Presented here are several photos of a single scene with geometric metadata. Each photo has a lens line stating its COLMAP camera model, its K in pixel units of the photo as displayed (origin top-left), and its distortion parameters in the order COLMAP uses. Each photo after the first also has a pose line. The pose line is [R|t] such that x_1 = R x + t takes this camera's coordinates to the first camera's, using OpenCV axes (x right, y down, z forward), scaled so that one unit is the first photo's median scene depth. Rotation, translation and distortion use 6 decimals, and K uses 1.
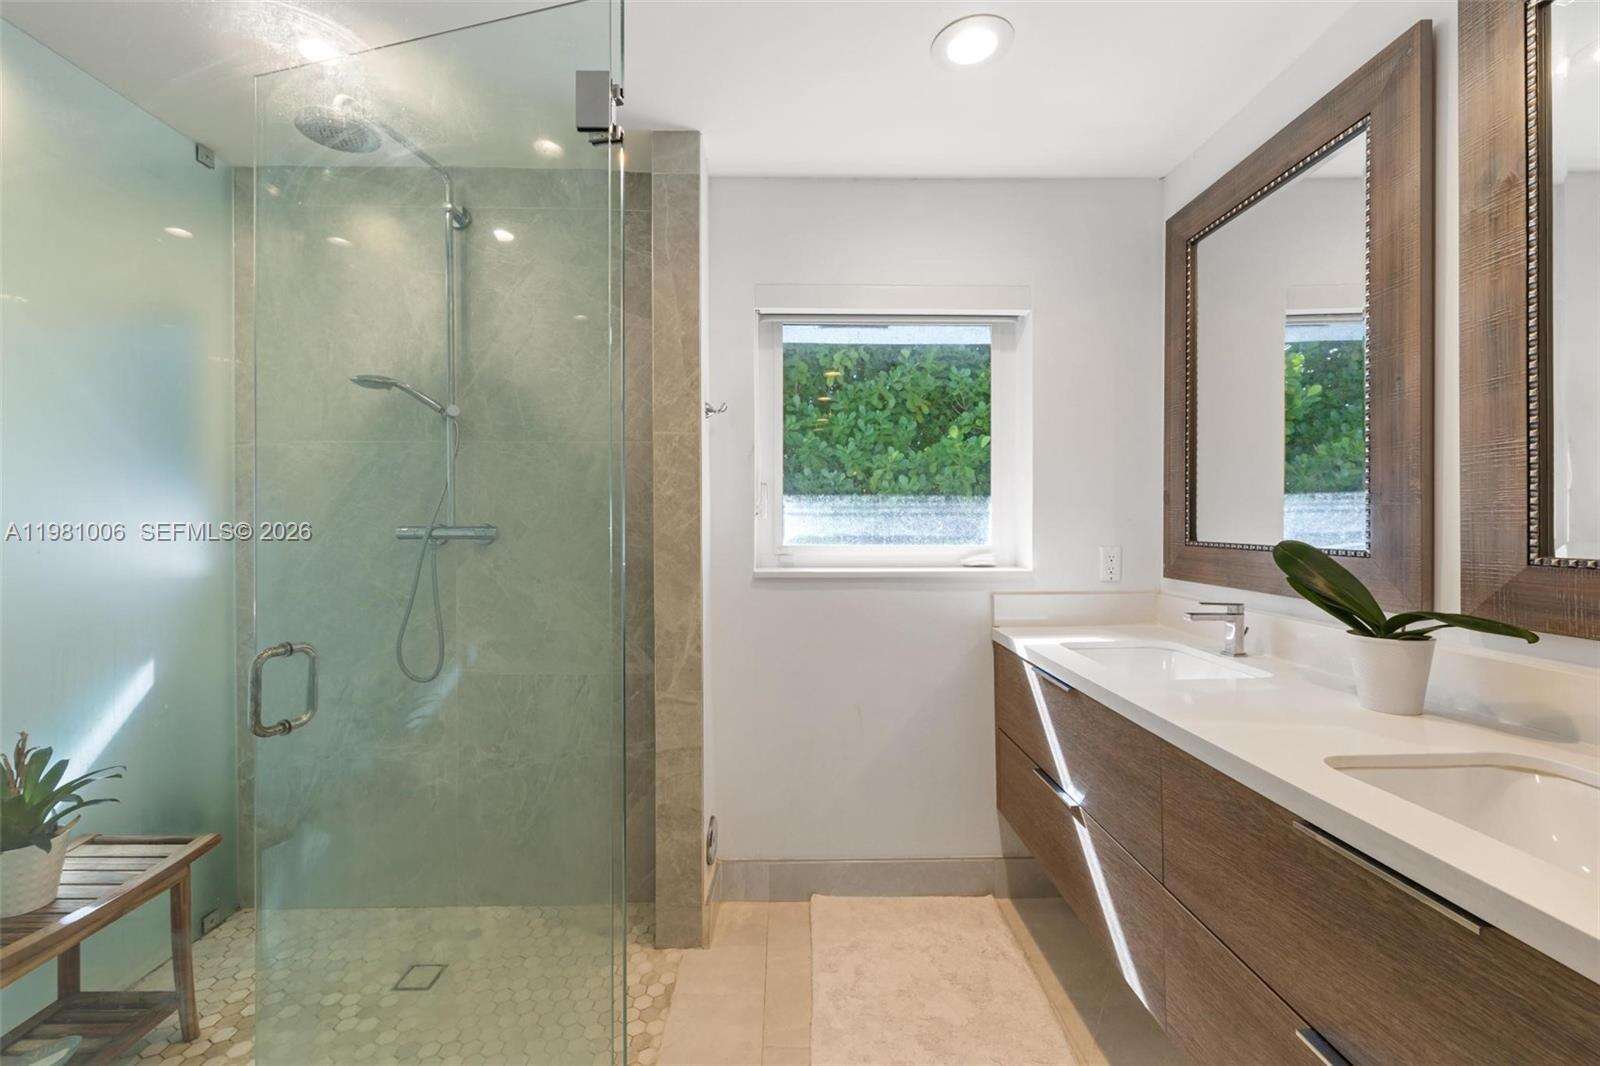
lens RADIAL K [[647.1, 0, 791.9], [0, 647.1, 519.4], [0, 0, 1]] dist [0.000485, 0.000253]
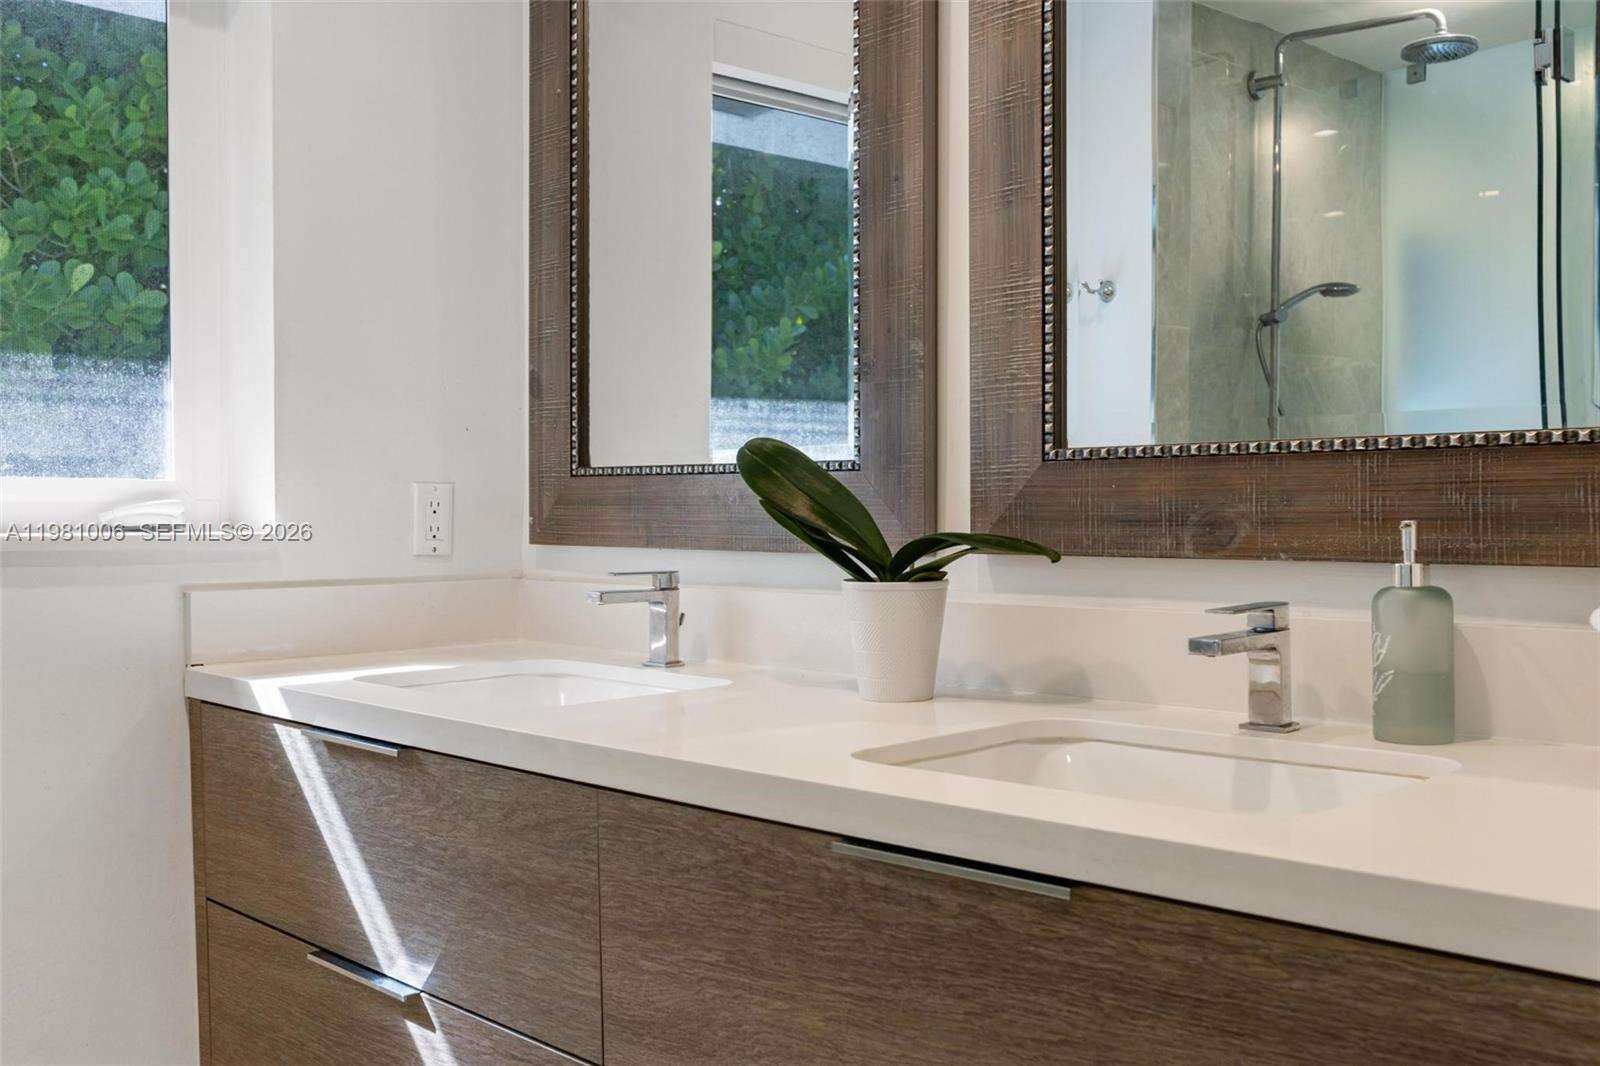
lens RADIAL K [[1538.8, 0, 800.0], [0, 1538.8, 533.0], [0, 0, 1]] dist [0.003061, -0.013639]
pose [[0.721679, -0.004948, 0.692210, -0.157147], [-0.001638, 0.999959, 0.008856, 0.112554], [-0.692226, -0.007525, 0.721642, -0.003922]]
